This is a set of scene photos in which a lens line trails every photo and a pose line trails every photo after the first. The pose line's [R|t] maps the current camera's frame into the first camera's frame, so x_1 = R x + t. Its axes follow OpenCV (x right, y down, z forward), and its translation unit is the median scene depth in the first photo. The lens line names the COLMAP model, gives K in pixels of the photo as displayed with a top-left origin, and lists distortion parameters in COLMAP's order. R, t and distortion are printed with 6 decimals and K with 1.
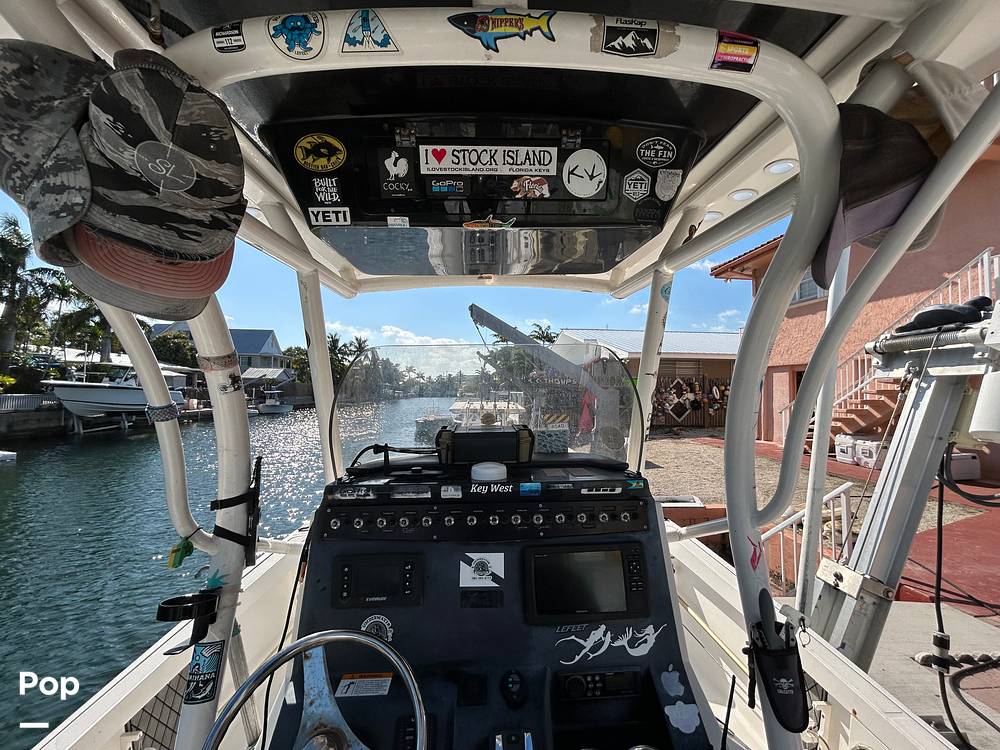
lens RADIAL K [[407.0, 0, 502.2], [0, 407.0, 373.3], [0, 0, 1]] dist [-0.001173, 0.000354]
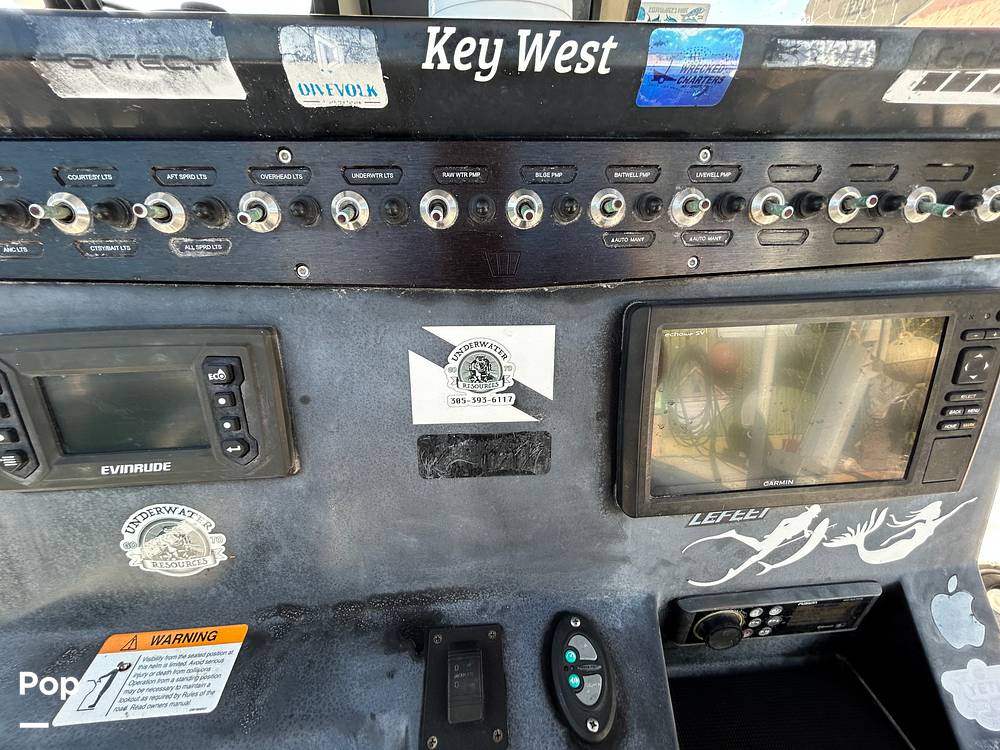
lens RADIAL K [[407.0, 0, 501.9], [0, 407.0, 374.4], [0, 0, 1]] dist [-0.001173, 0.000354]
pose [[0.999582, -0.006426, 0.028185, -0.042352], [-0.008990, 0.857544, 0.514332, 0.314031], [-0.027475, -0.514371, 0.857128, 0.715172]]
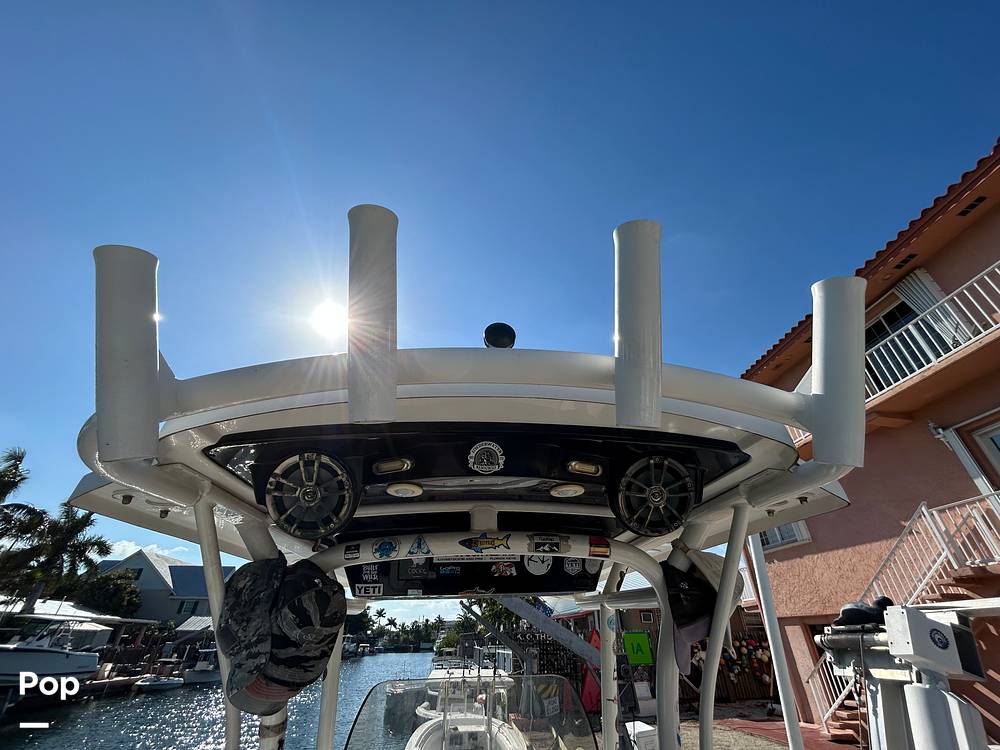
lens RADIAL K [[407.0, 0, 501.8], [0, 407.0, 373.5], [0, 0, 1]] dist [-0.001173, 0.000354]
pose [[0.999547, 0.005991, 0.029507, 0.011018], [0.010033, 0.857722, -0.514016, -0.283279], [-0.028388, 0.514079, 0.857273, -0.665017]]
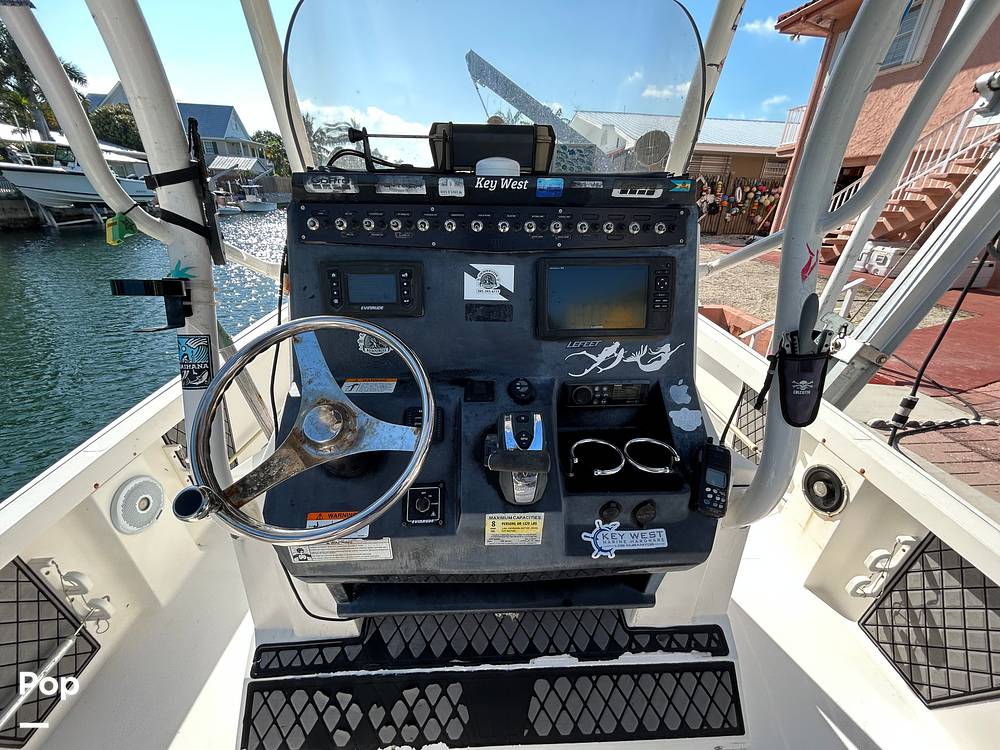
lens RADIAL K [[407.0, 0, 502.7], [0, 407.0, 373.2], [0, 0, 1]] dist [-0.001173, 0.000354]
pose [[0.999703, 0.022578, 0.009163, -0.023022], [-0.024305, 0.897163, 0.441031, 0.260240], [0.001737, -0.441123, 0.897445, 0.116245]]
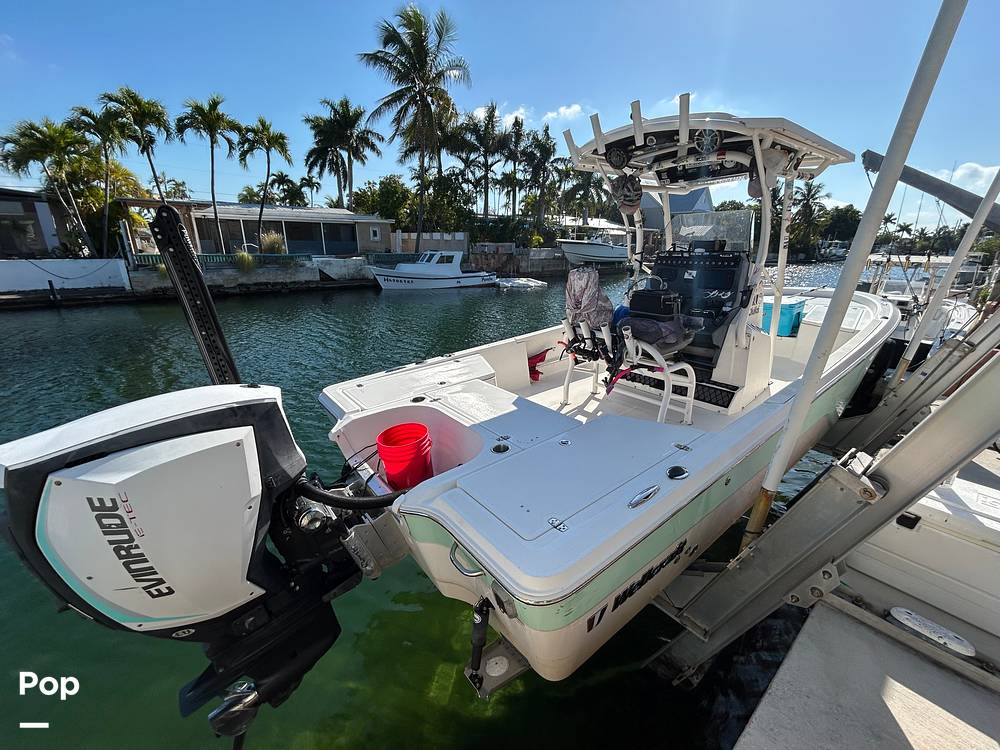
lens RADIAL K [[407.0, 0, 500.8], [0, 407.0, 375.6], [0, 0, 1]] dist [-0.001173, 0.000354]
pose [[0.576012, 0.248374, -0.778795, 2.154915], [0.027559, 0.946280, 0.322172, 0.081337], [0.816977, -0.207038, 0.538223, -2.766771]]
